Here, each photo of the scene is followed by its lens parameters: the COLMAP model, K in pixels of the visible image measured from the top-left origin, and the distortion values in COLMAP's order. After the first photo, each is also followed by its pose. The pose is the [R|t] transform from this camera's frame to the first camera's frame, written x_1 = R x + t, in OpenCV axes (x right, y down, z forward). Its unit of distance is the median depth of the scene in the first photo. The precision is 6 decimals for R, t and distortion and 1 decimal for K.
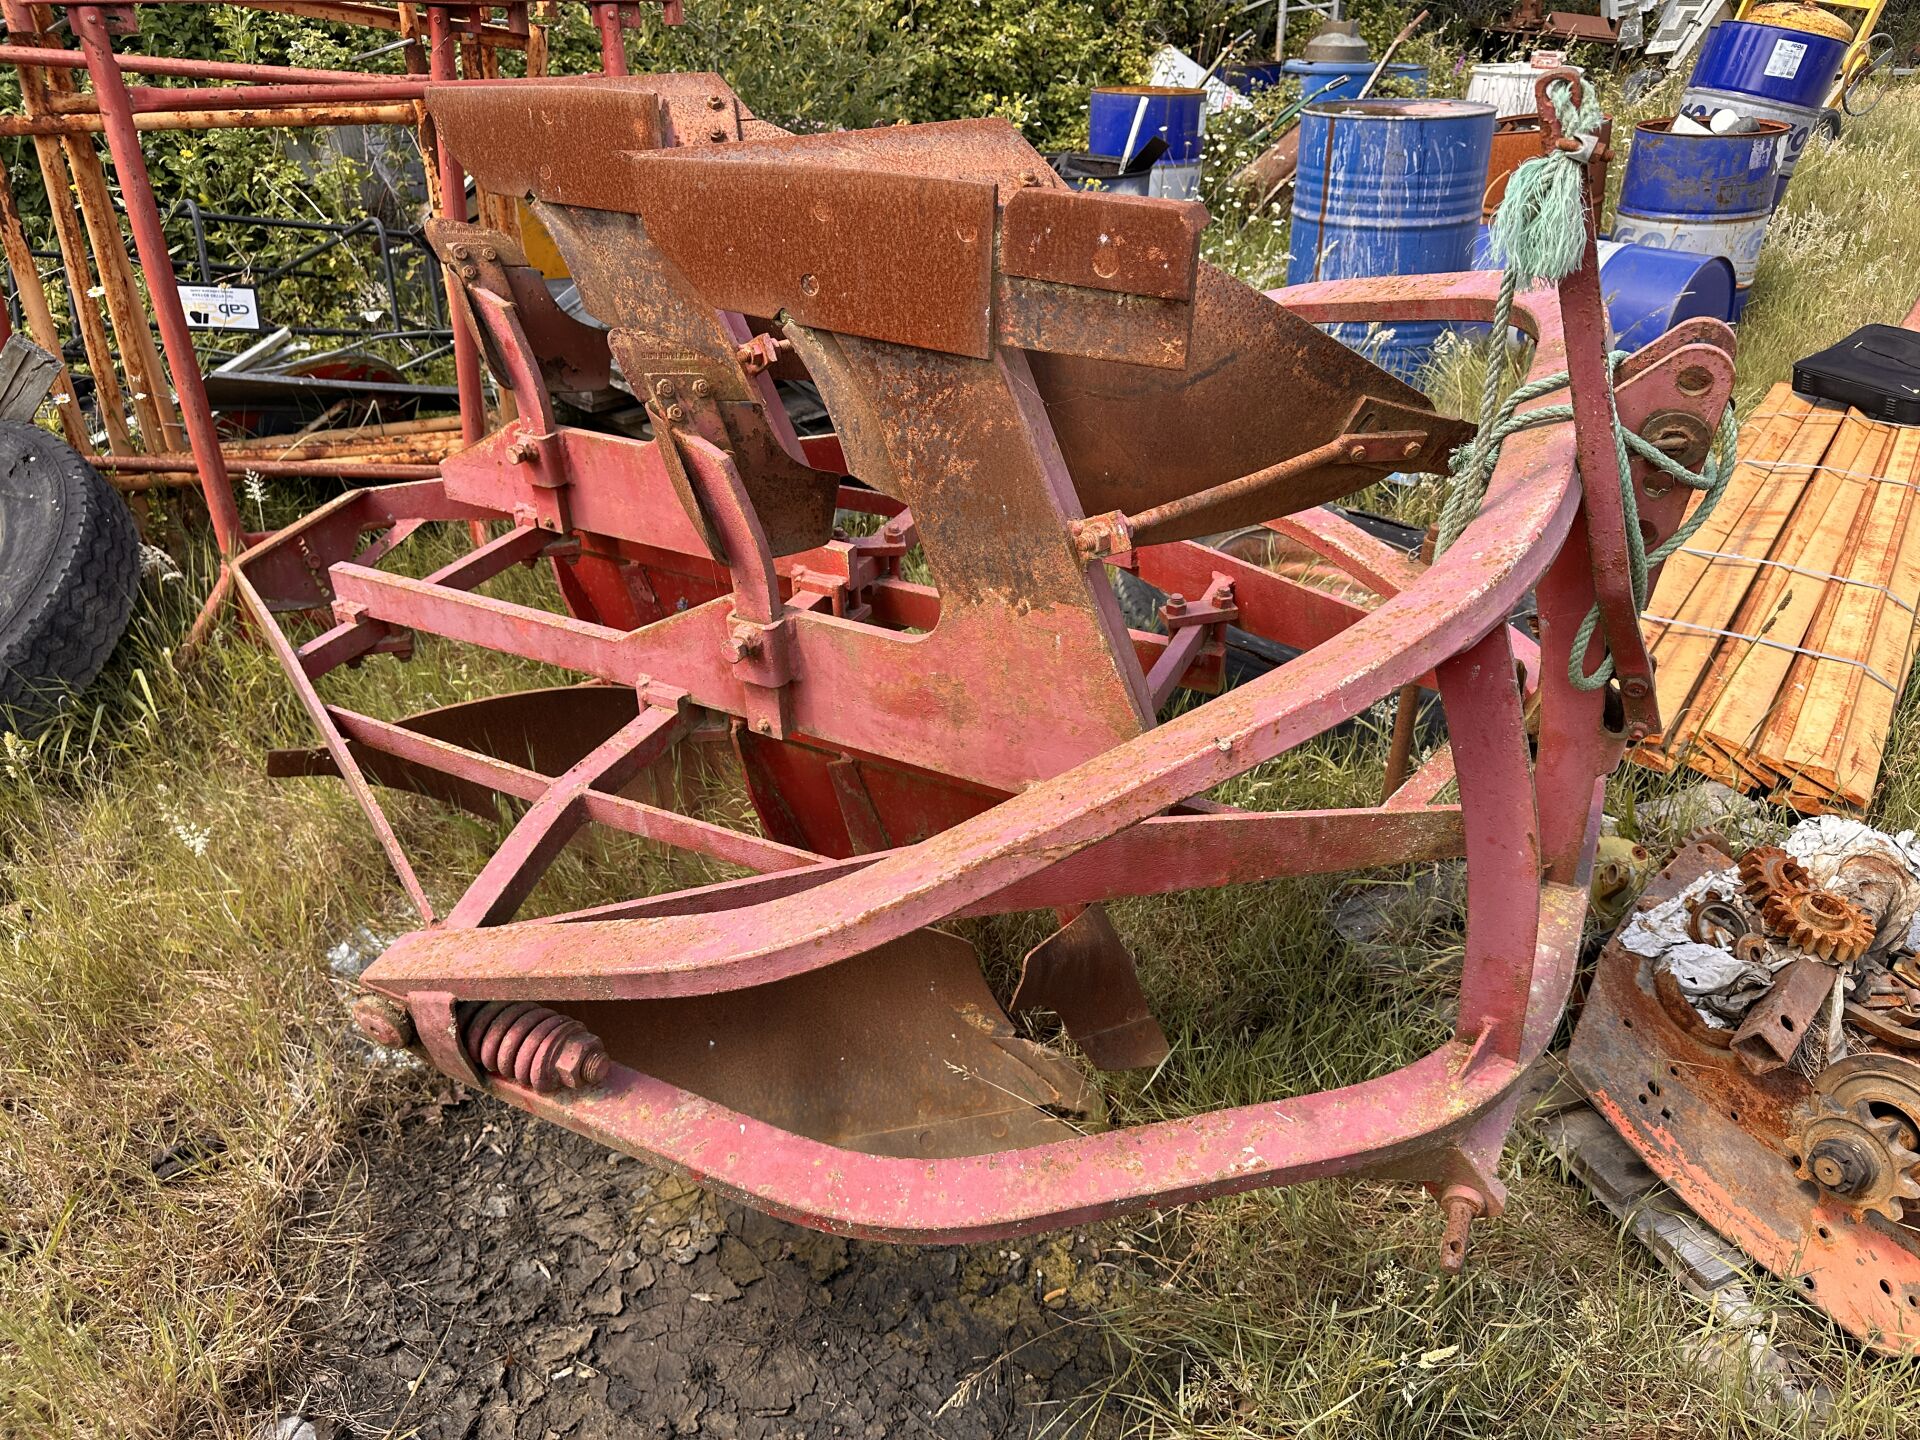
lens RADIAL K [[1318.0, 0, 958.3], [0, 1318.0, 716.2], [0, 0, 1]] dist [0.032917, -0.031749]
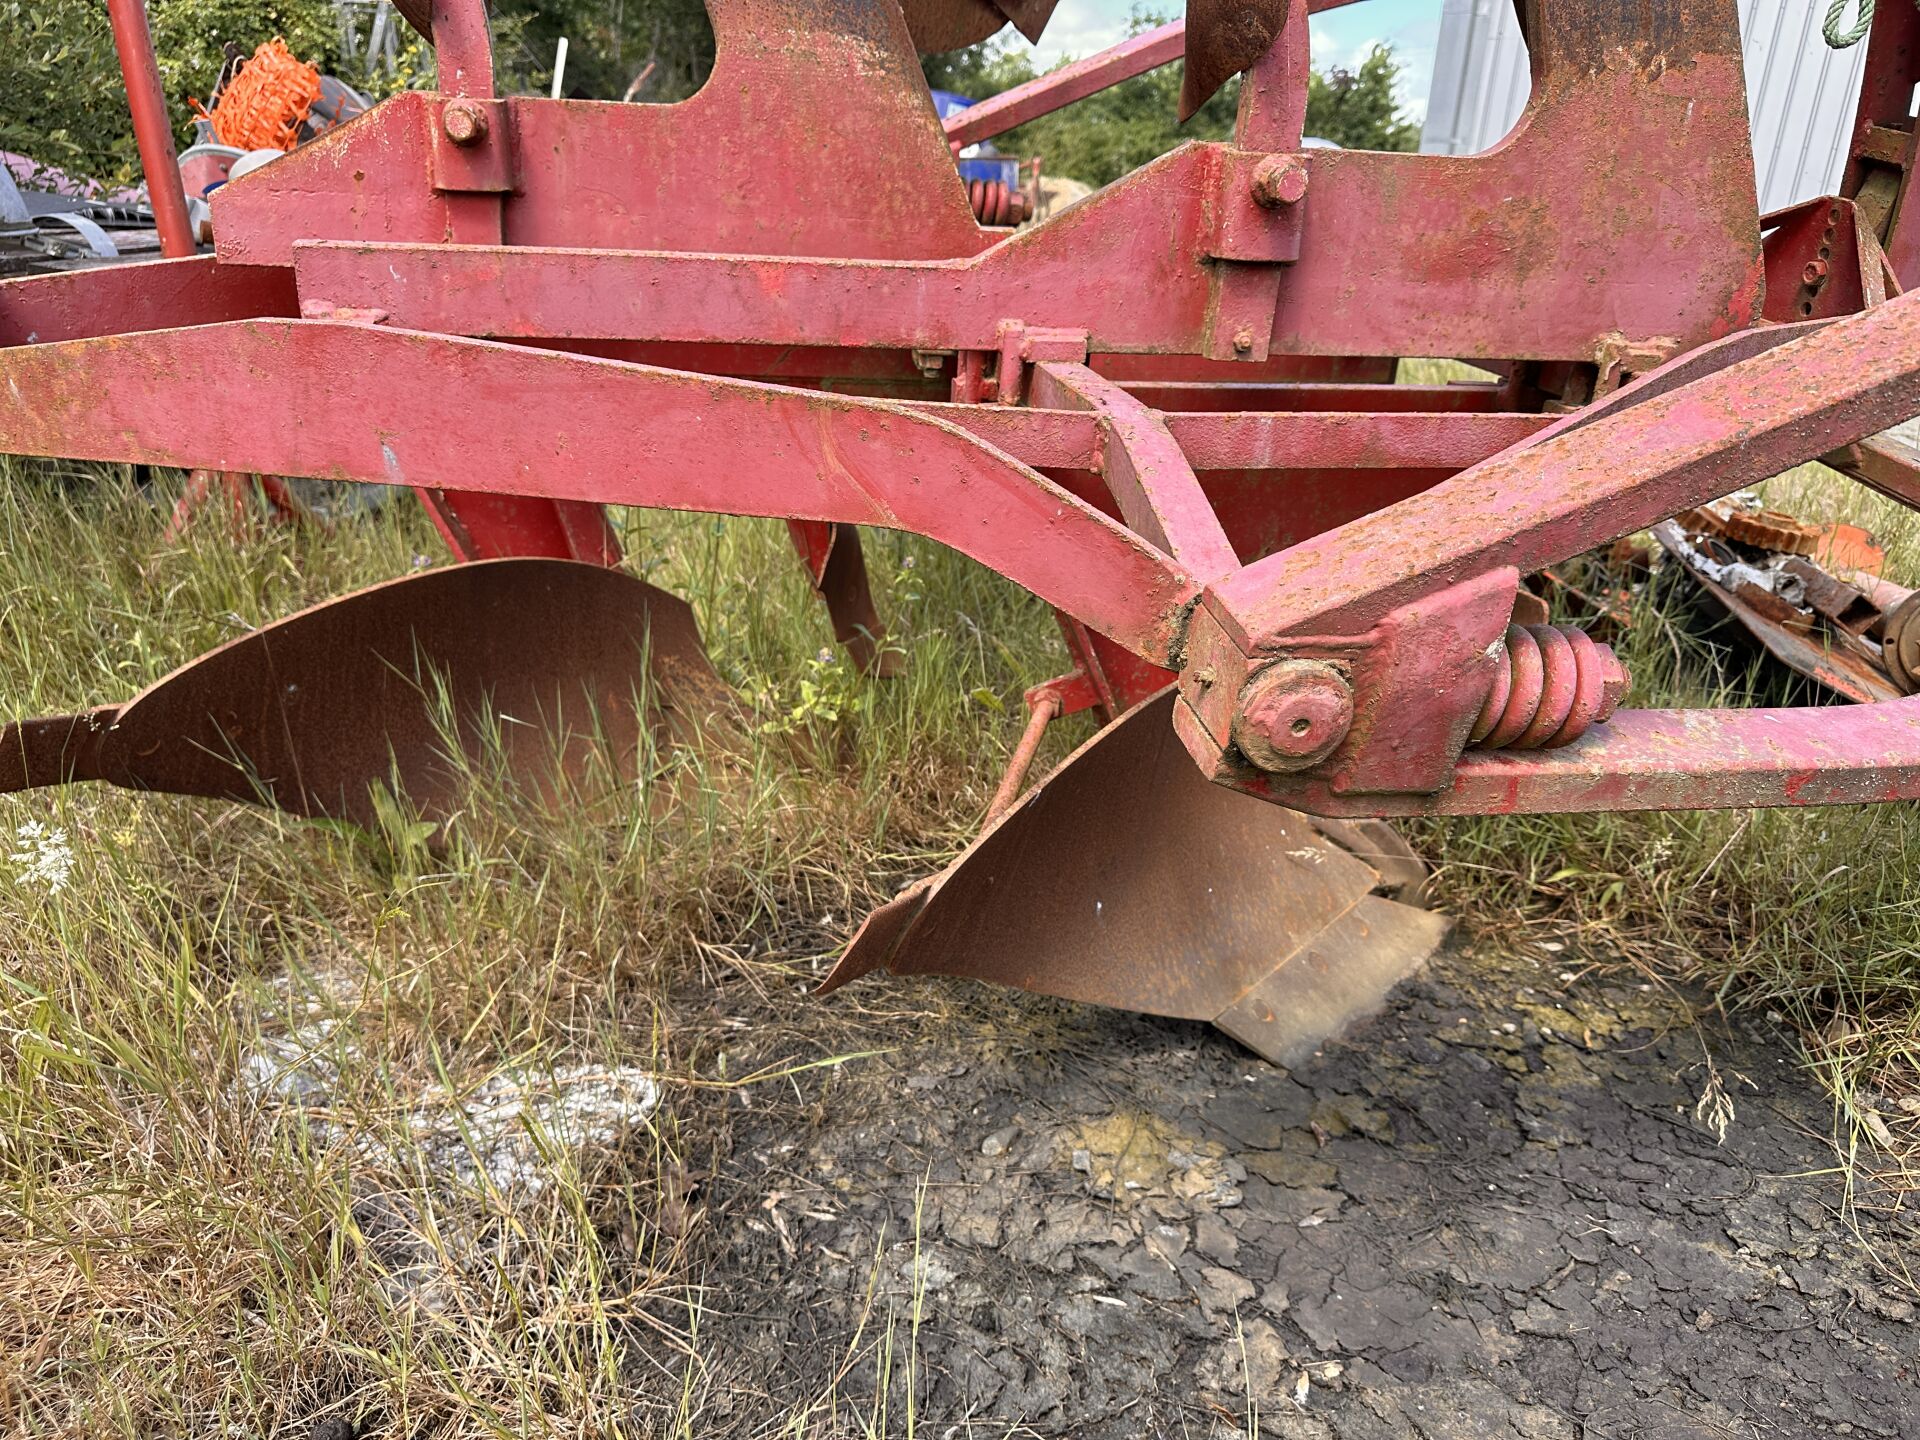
lens RADIAL K [[1318.0, 0, 959.9], [0, 1318.0, 723.4], [0, 0, 1]] dist [0.032917, -0.031749]
pose [[0.790846, -0.199200, 0.578690, -0.750901], [0.262895, 0.964438, -0.027292, 0.191500], [-0.552674, 0.173719, 0.815091, 0.579226]]
